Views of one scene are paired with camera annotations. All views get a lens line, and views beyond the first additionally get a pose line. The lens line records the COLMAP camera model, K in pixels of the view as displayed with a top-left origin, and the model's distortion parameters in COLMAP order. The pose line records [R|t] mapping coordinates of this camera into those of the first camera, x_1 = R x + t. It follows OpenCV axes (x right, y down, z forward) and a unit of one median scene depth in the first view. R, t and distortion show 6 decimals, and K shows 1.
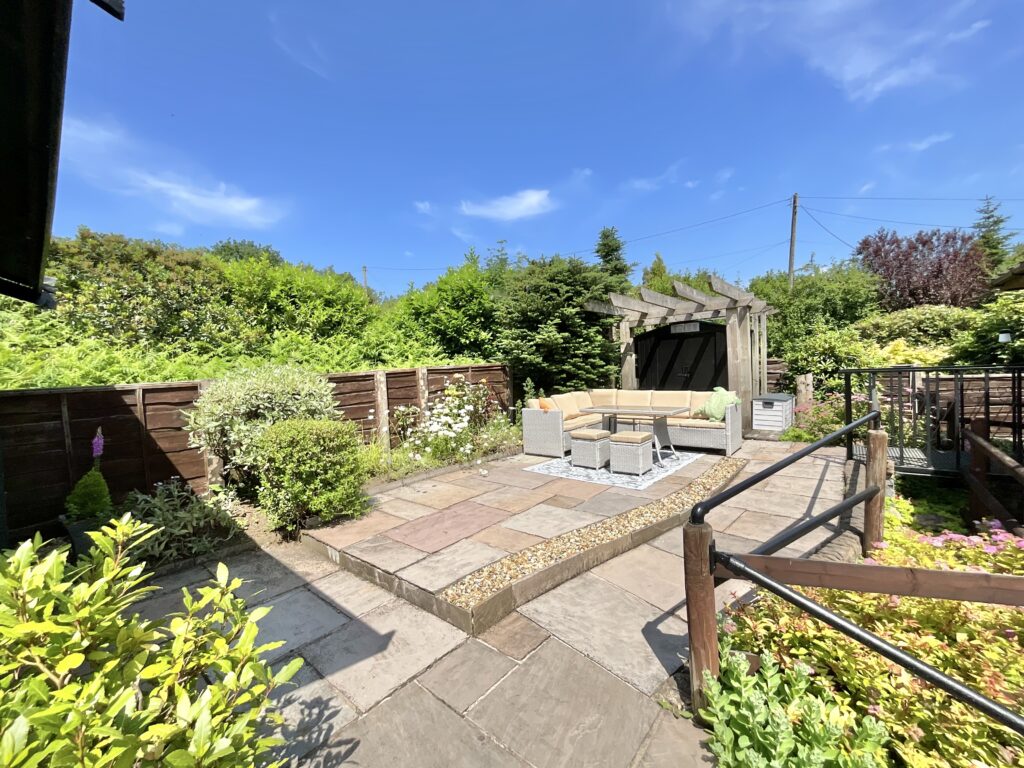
lens RADIAL K [[414.4, 0, 509.7], [0, 414.4, 382.5], [0, 0, 1]] dist [-0.000227, 0.000879]
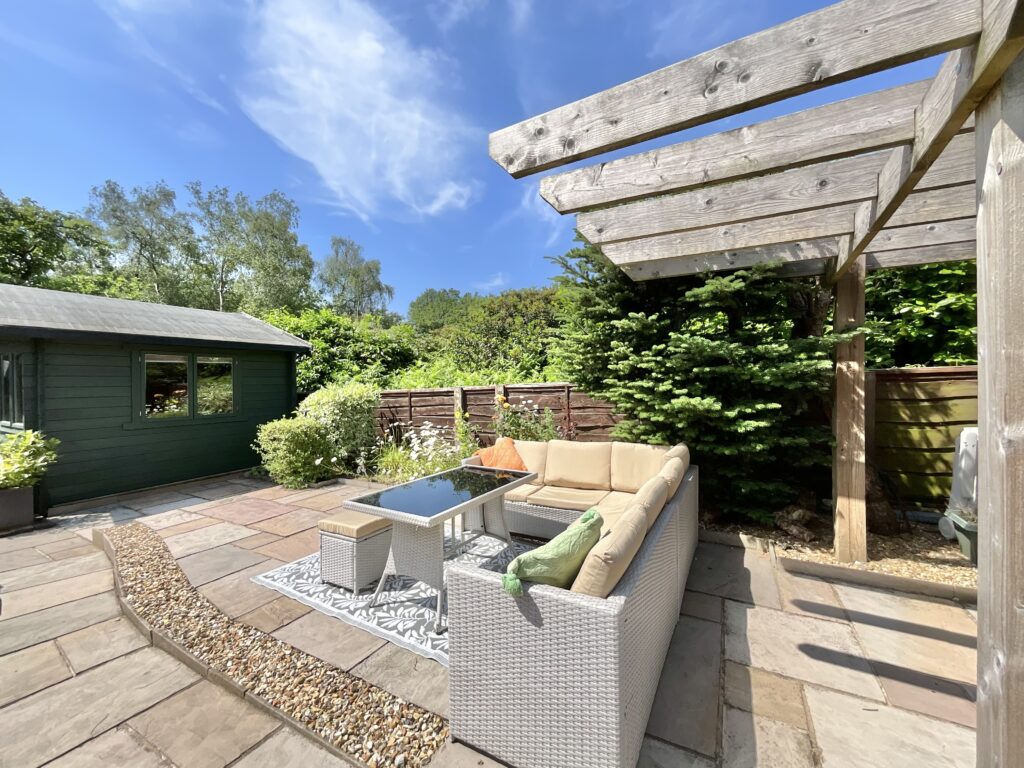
lens RADIAL K [[414.4, 0, 511.1], [0, 414.4, 384.9], [0, 0, 1]] dist [-0.000227, 0.000879]
pose [[0.208250, 0.045222, -0.977030, 0.478361], [-0.034025, 0.998661, 0.038970, -0.051541], [0.977484, 0.025128, 0.209509, 0.558927]]
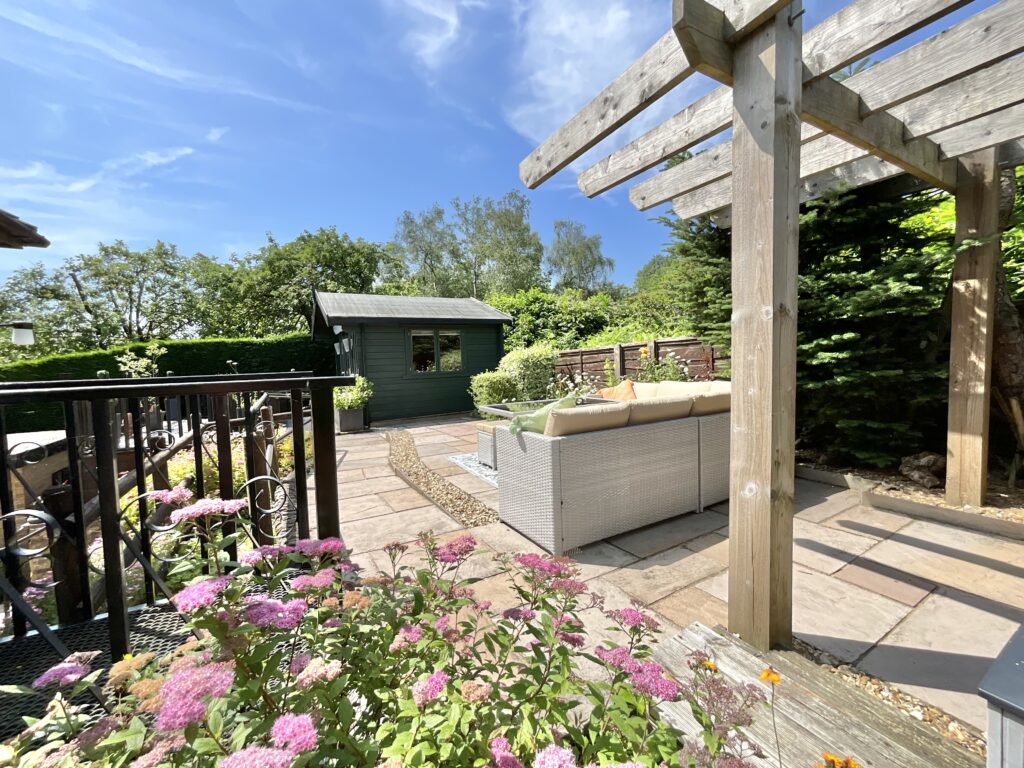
lens RADIAL K [[414.4, 0, 510.8], [0, 414.4, 383.9], [0, 0, 1]] dist [-0.000227, 0.000879]
pose [[-0.325820, 0.106631, -0.939399, 0.606421], [0.014869, 0.994074, 0.107680, -0.028299], [0.945315, 0.021117, -0.325475, 0.700235]]
